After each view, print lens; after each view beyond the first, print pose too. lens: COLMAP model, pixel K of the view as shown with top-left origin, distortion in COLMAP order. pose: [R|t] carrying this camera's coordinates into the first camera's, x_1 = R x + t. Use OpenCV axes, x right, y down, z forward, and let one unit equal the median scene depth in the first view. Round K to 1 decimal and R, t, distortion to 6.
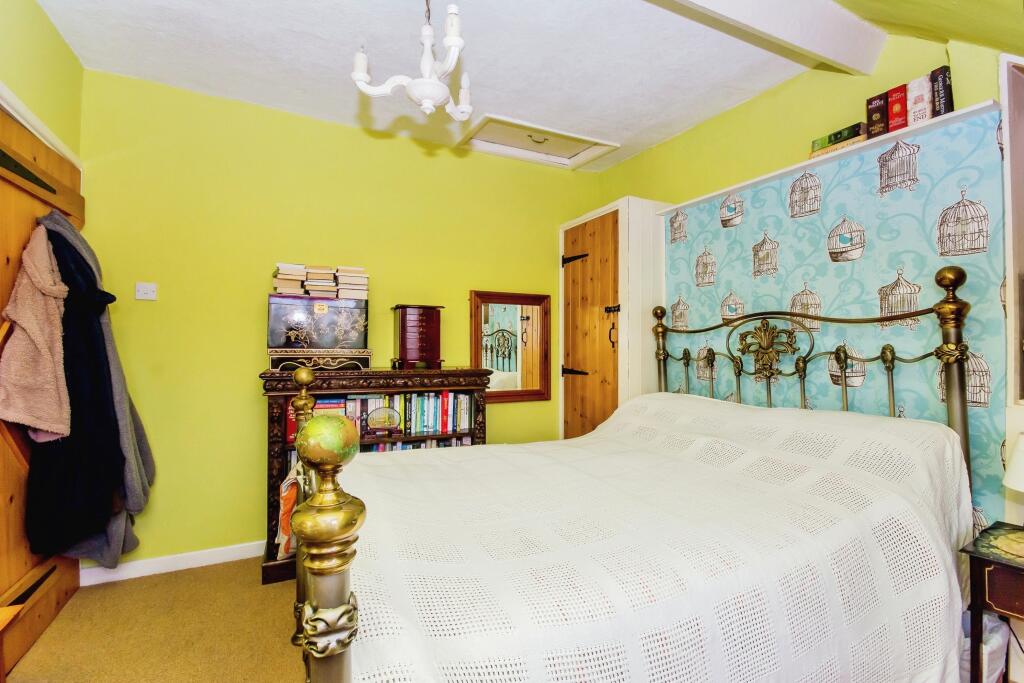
lens RADIAL K [[458.6, 0, 512.0], [0, 458.6, 341.5], [0, 0, 1]] dist [-0.002318, -0.000668]
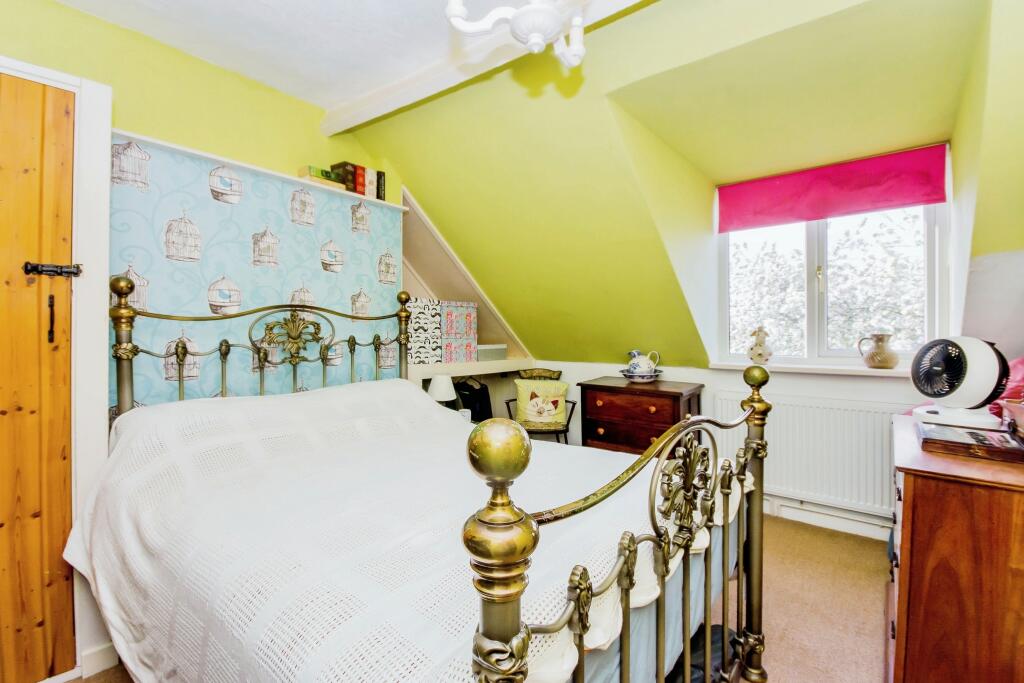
lens RADIAL K [[458.6, 0, 512.0], [0, 458.6, 341.5], [0, 0, 1]] dist [-0.002318, -0.000668]
pose [[-0.400333, -0.006891, 0.916344, -0.659044], [0.002900, 0.999957, 0.008787, 0.015183], [-0.916365, 0.006175, -0.400296, 0.991620]]
